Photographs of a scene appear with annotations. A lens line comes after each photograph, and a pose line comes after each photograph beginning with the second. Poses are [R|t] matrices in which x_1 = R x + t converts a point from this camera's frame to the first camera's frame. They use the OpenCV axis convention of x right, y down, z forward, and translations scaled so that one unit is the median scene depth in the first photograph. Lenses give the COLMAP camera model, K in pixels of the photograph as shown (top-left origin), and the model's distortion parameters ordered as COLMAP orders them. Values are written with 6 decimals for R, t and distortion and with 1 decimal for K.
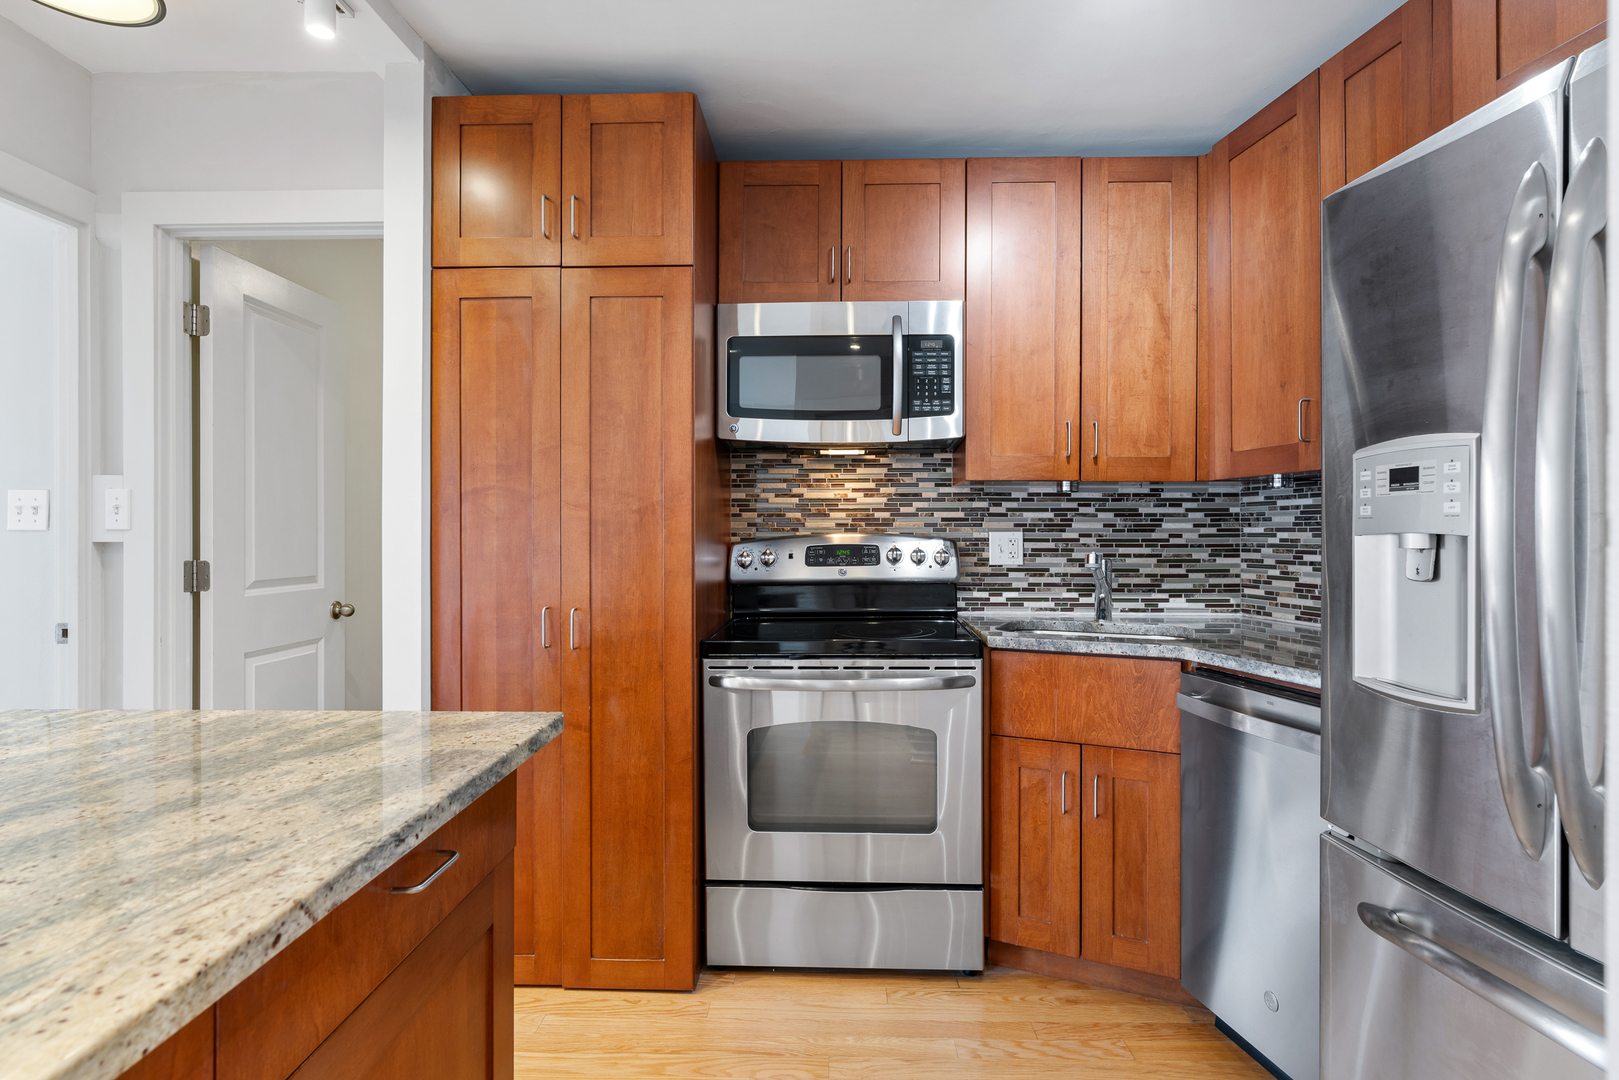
lens RADIAL K [[840.6, 0, 809.6], [0, 840.6, 535.3], [0, 0, 1]] dist [-0.004540, -0.000584]
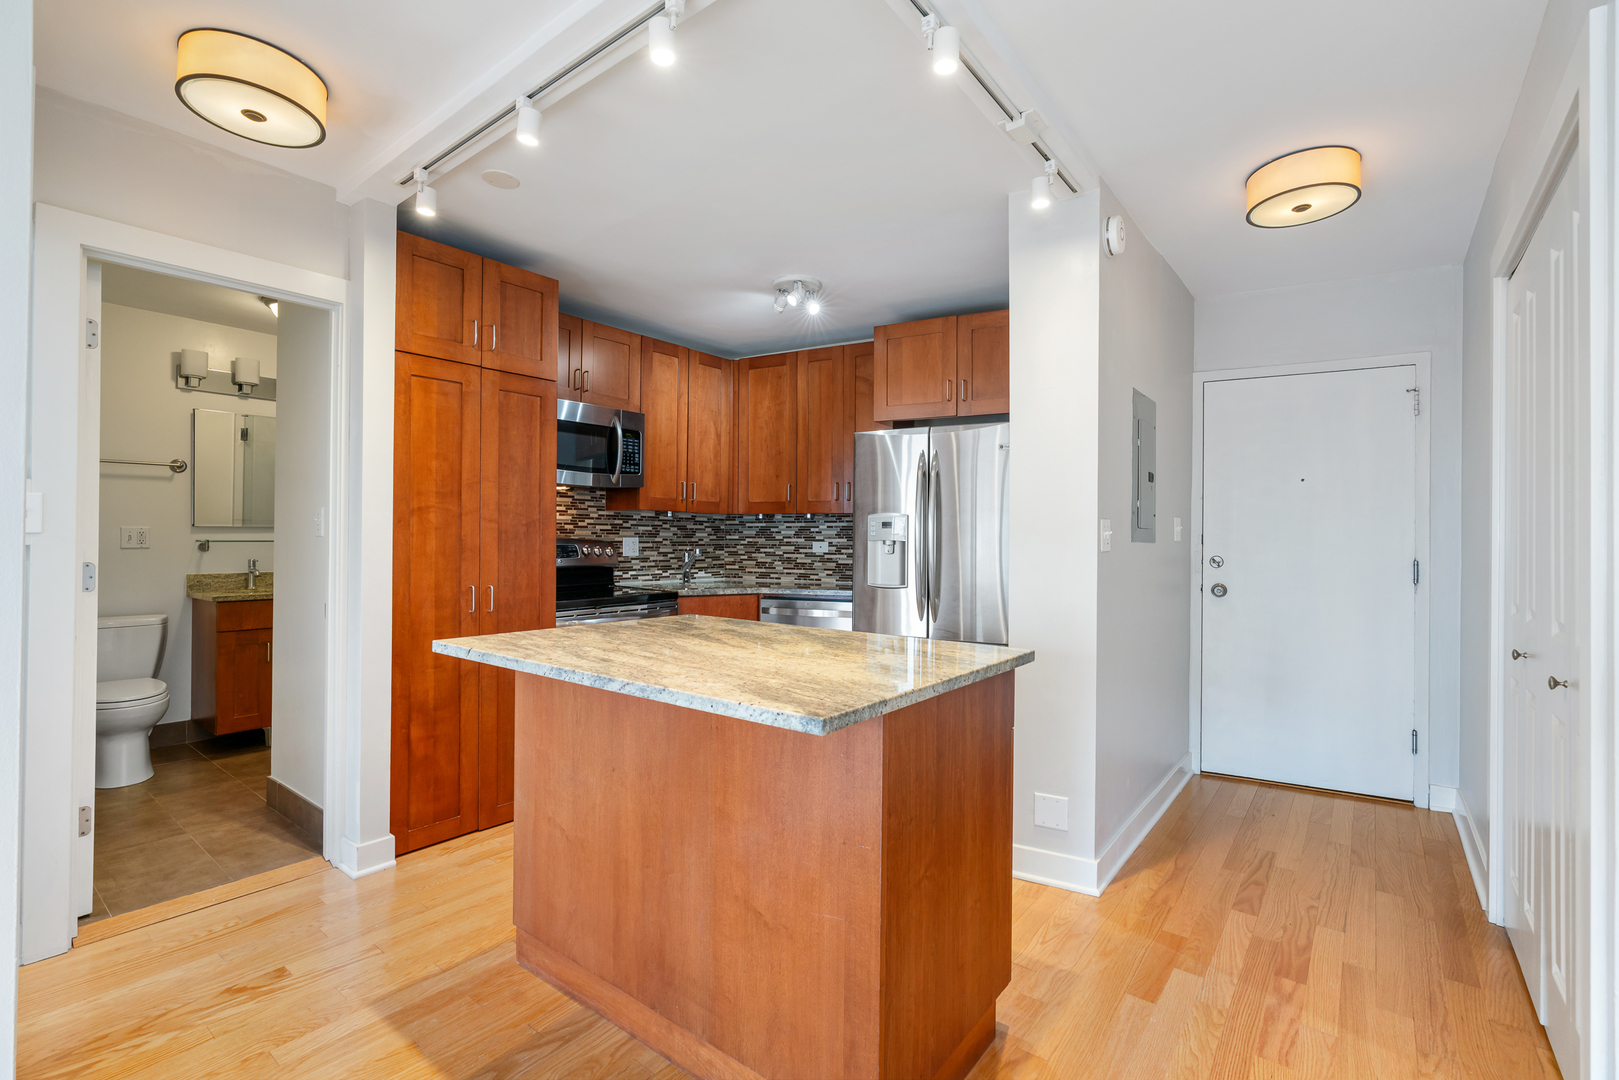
lens RADIAL K [[730.6, 0, 804.3], [0, 730.6, 536.7], [0, 0, 1]] dist [-0.010153, 0.003255]
pose [[0.605027, 0.005100, 0.796189, -0.875684], [-0.004611, 0.999985, -0.002902, -0.003352], [-0.796192, -0.001916, 0.605041, -0.256926]]
